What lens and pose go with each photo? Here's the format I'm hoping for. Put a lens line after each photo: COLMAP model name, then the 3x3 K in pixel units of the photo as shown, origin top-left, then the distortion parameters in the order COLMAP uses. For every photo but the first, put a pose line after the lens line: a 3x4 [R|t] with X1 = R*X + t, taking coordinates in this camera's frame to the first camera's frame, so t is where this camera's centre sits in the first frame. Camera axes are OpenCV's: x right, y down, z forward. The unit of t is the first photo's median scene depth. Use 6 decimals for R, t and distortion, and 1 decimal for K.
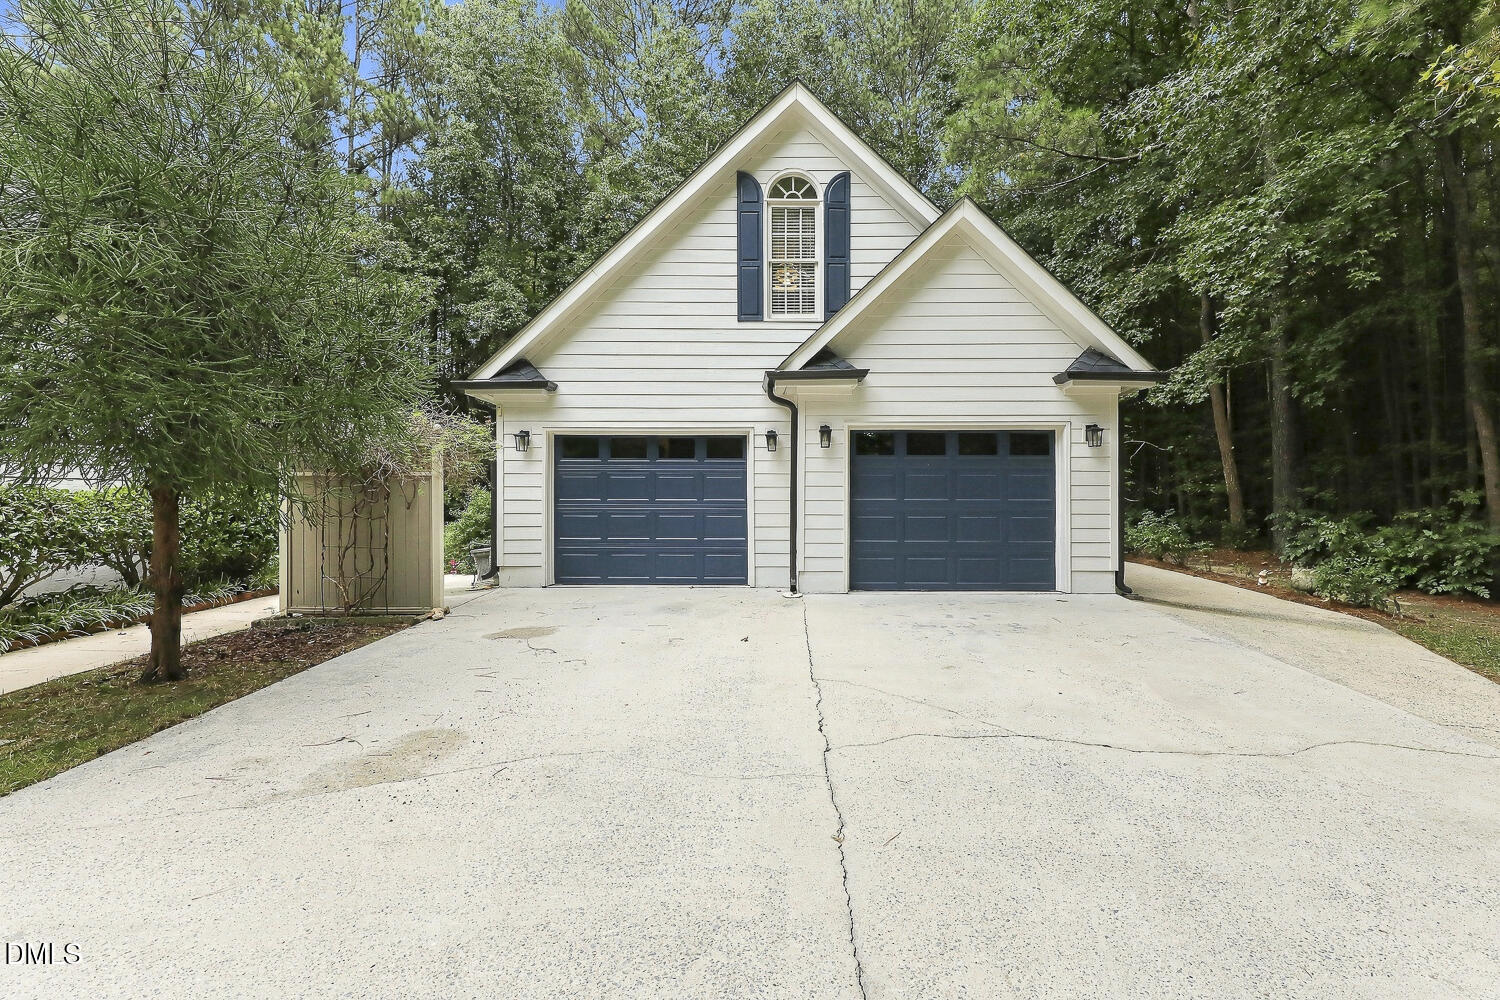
lens RADIAL K [[684.1, 0, 752.3], [0, 684.1, 493.6], [0, 0, 1]] dist [0.006343, -0.000487]
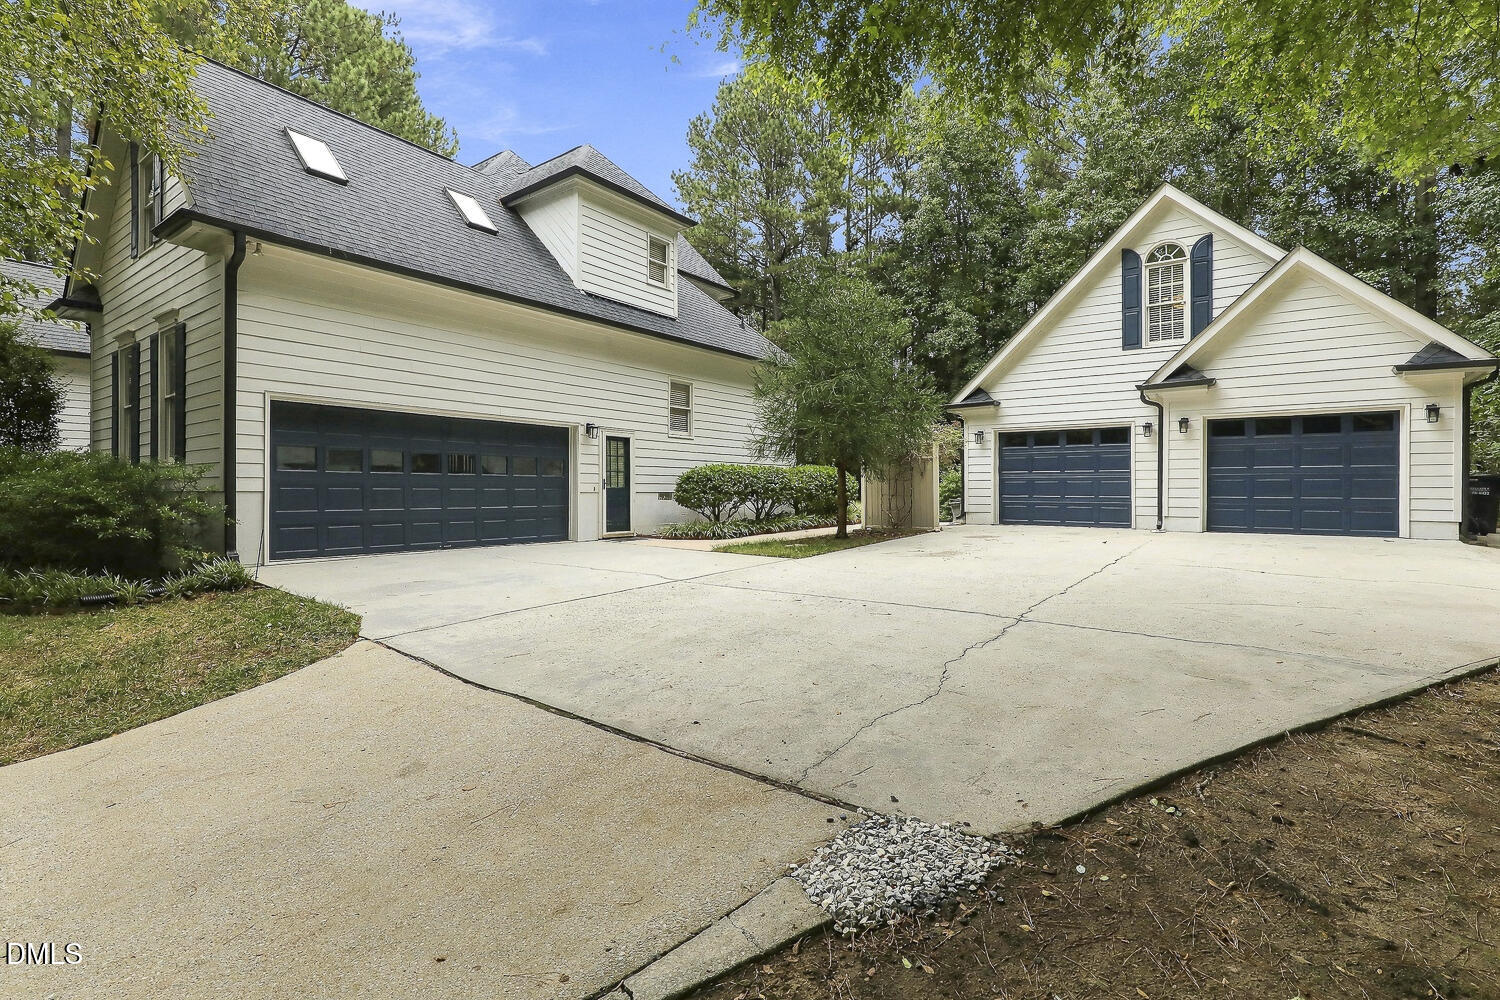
lens RADIAL K [[684.1, 0, 780.8], [0, 684.1, 483.5], [0, 0, 1]] dist [0.006343, -0.000487]
pose [[0.828017, -0.005205, -0.560679, 0.197660], [0.003765, 0.999986, -0.003724, 0.040544], [0.560691, 0.000973, 0.828025, -0.651362]]
